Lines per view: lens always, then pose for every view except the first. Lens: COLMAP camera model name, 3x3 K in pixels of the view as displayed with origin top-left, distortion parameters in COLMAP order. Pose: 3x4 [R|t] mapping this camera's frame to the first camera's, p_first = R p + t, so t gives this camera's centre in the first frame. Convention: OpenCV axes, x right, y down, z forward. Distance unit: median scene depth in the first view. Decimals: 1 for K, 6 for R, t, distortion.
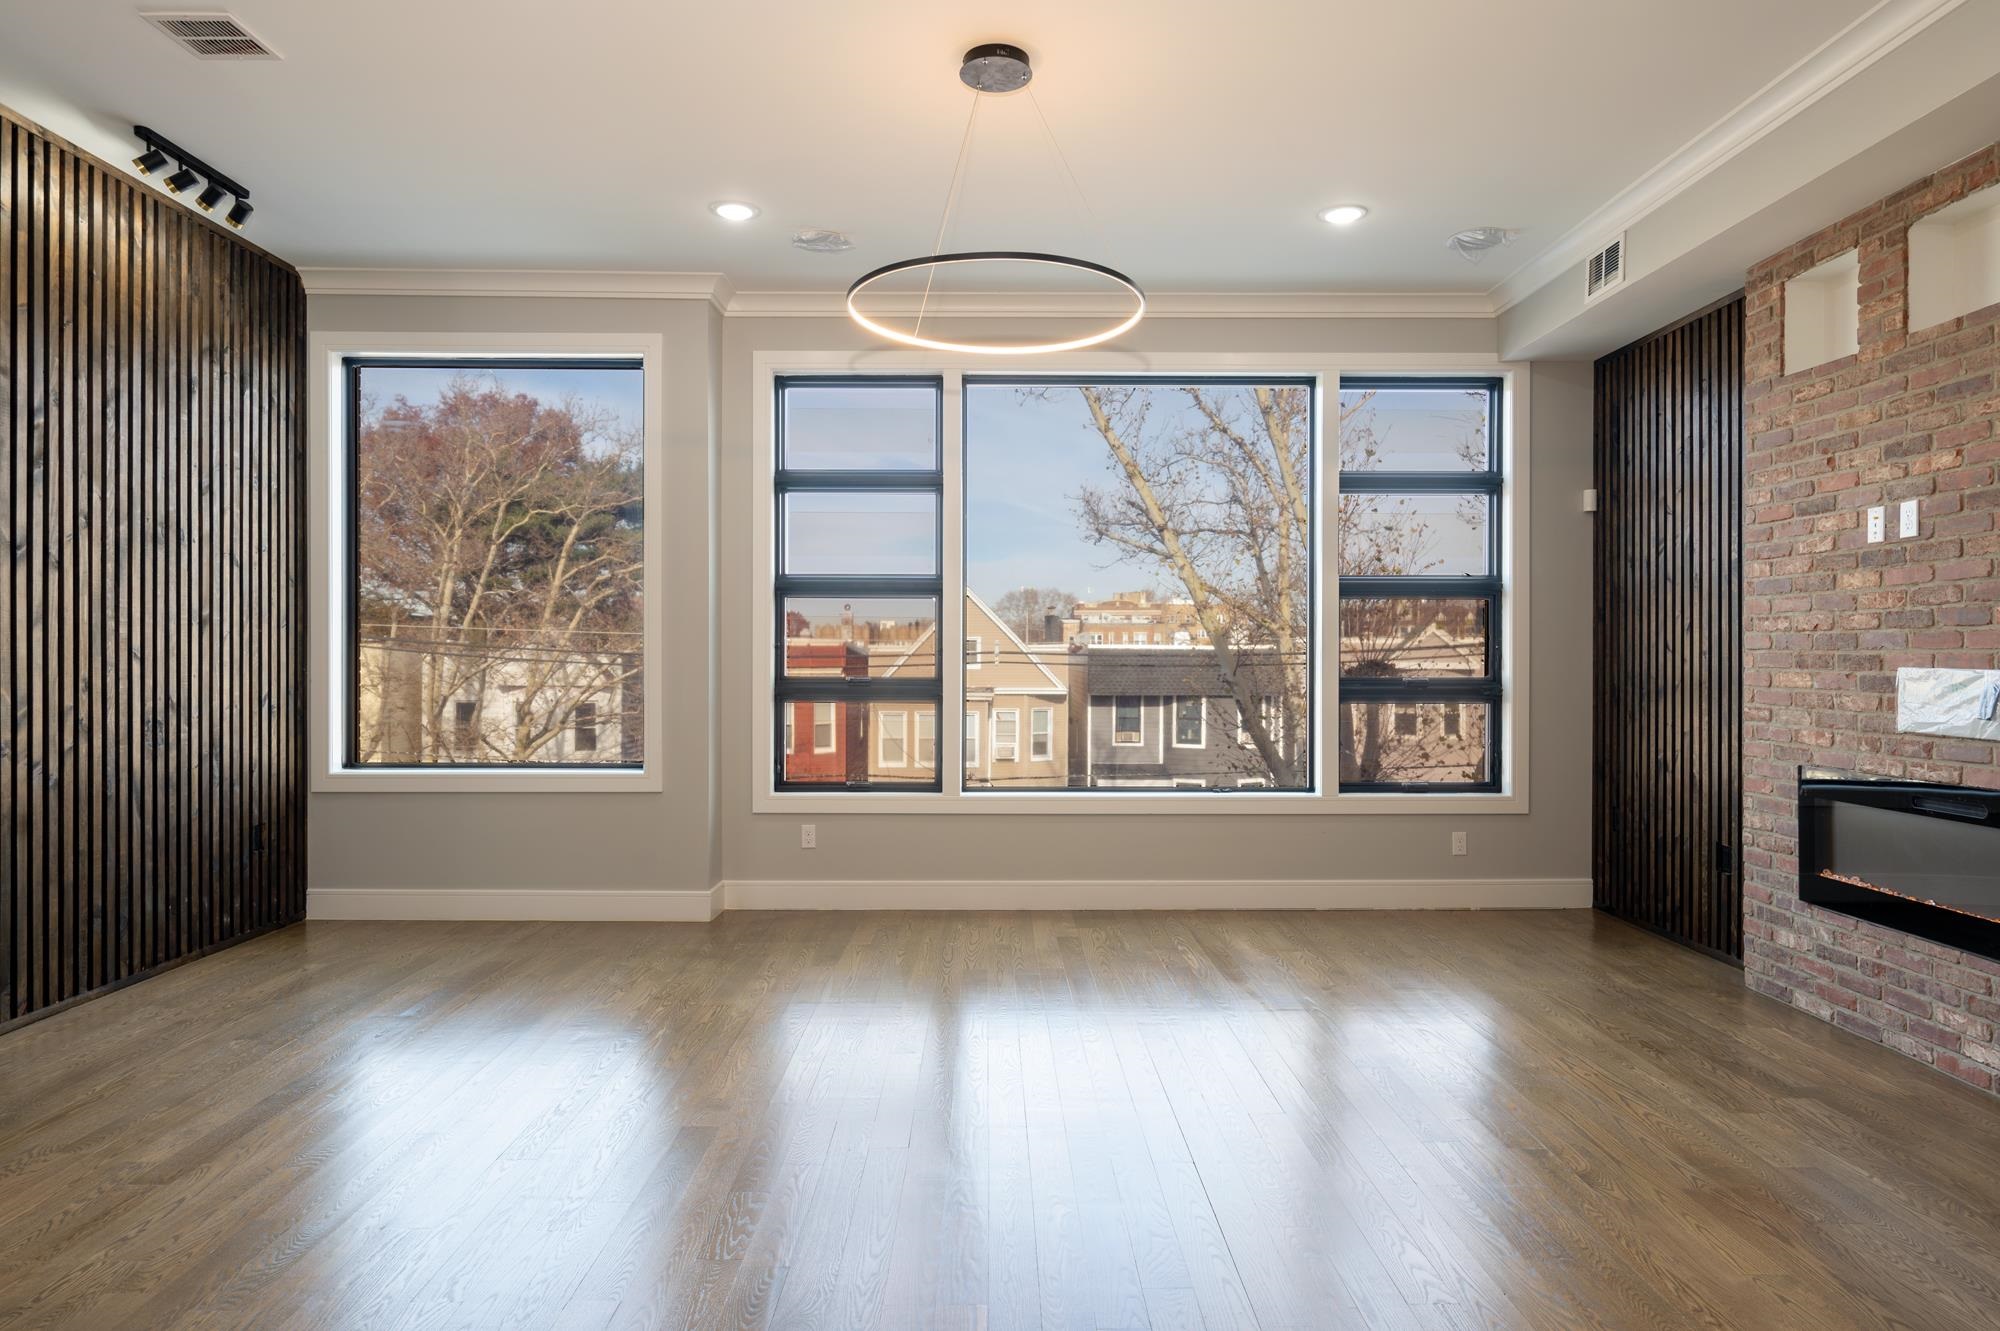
lens RADIAL K [[1144.1, 0, 1000.2], [0, 1144.1, 668.3], [0, 0, 1]] dist [-0.000167, 0.000194]
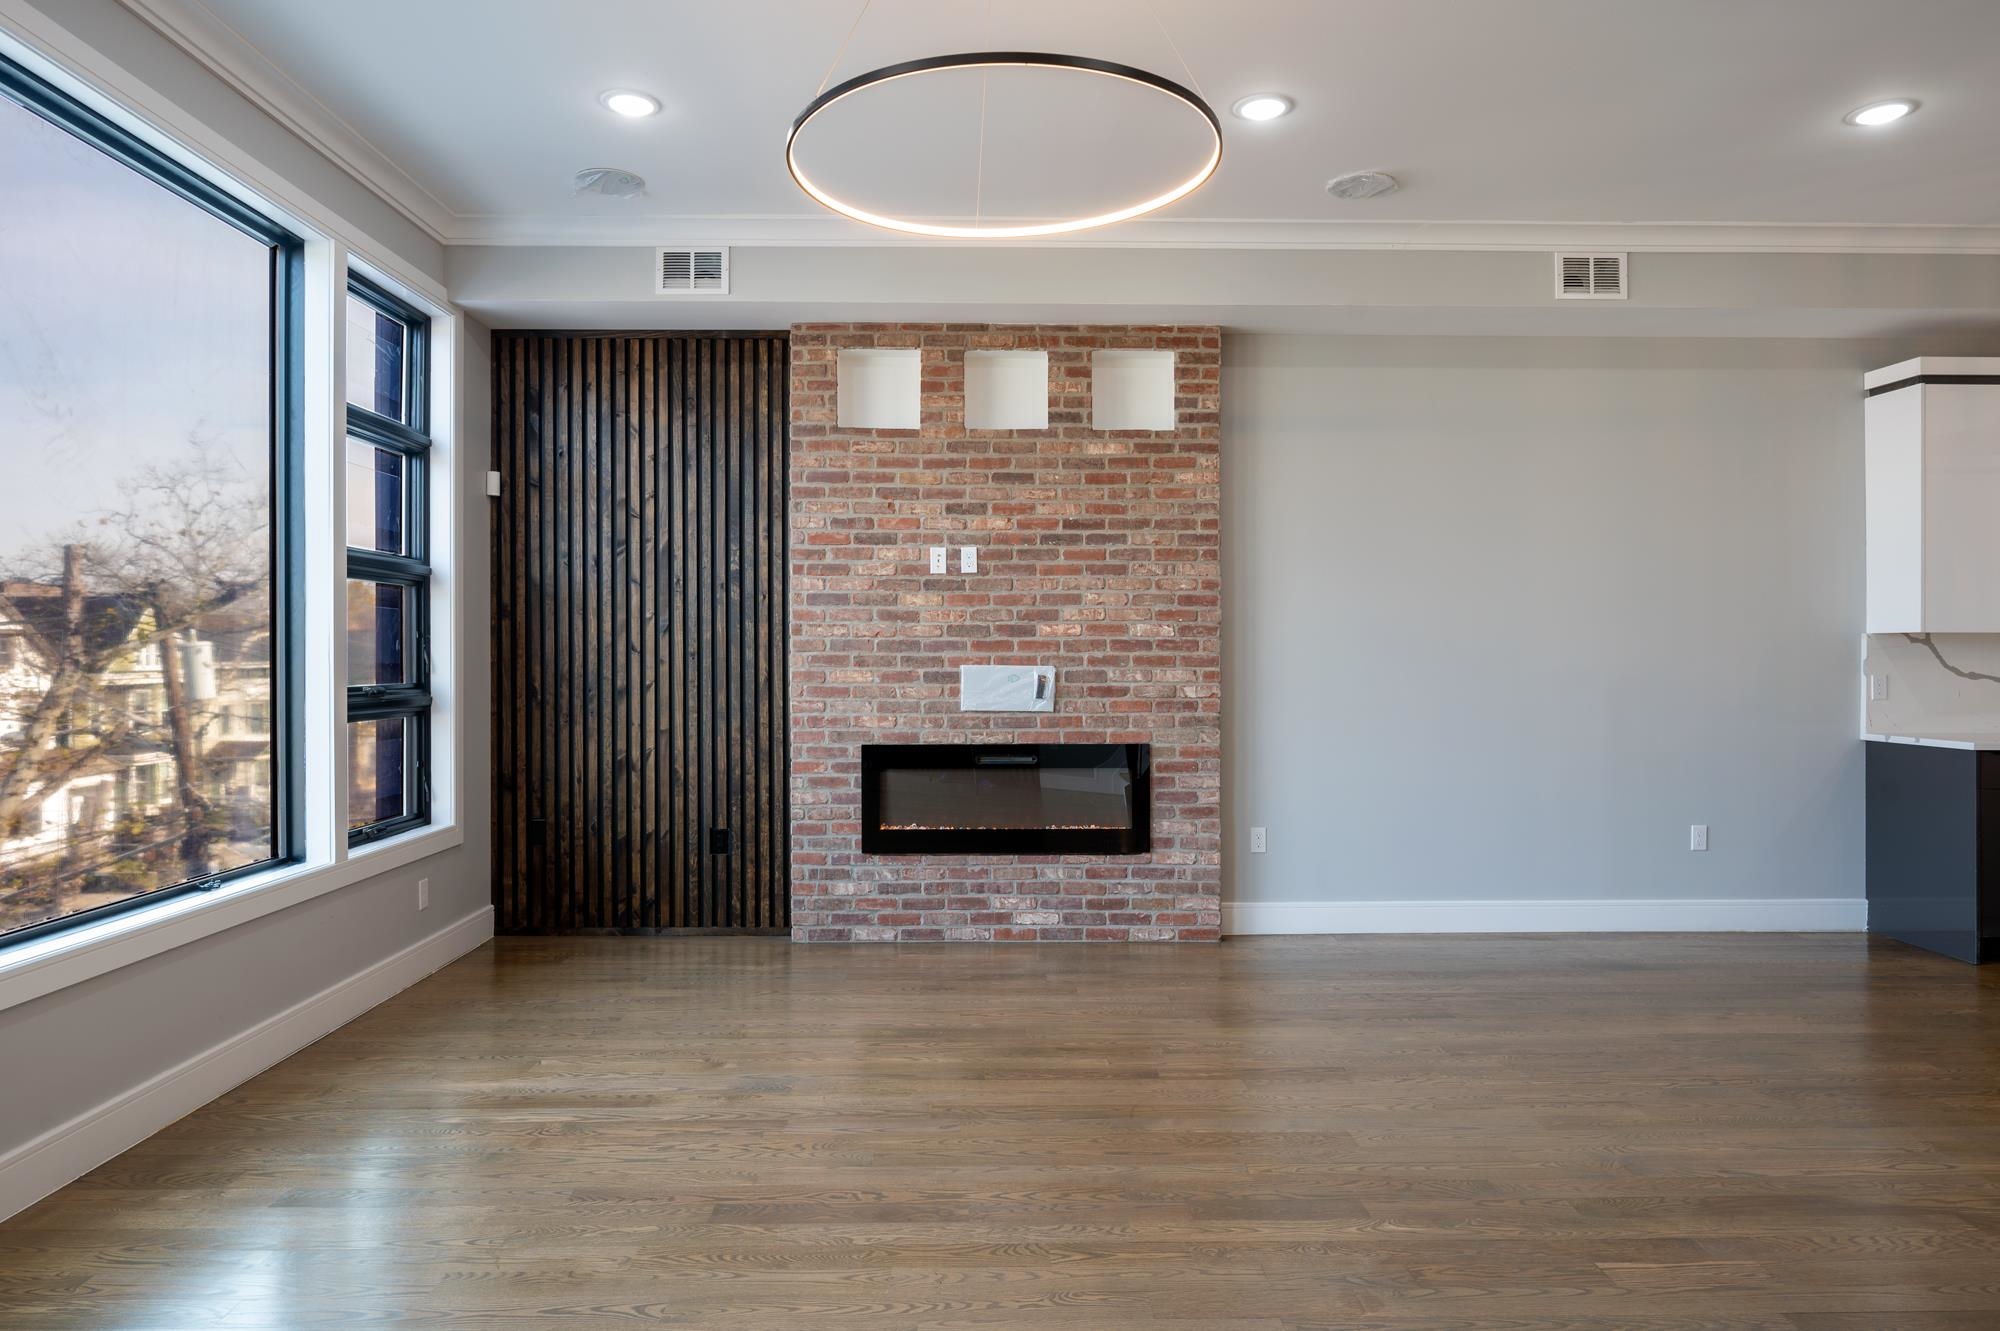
lens RADIAL K [[1219.6, 0, 1000.0], [0, 1219.6, 665.5], [0, 0, 1]] dist [-0.000965, -0.000241]
pose [[-0.006825, -0.004671, 0.999966, -0.709151], [0.010720, 0.999931, 0.004744, -0.006767], [-0.999919, 0.010752, -0.006774, 0.972328]]
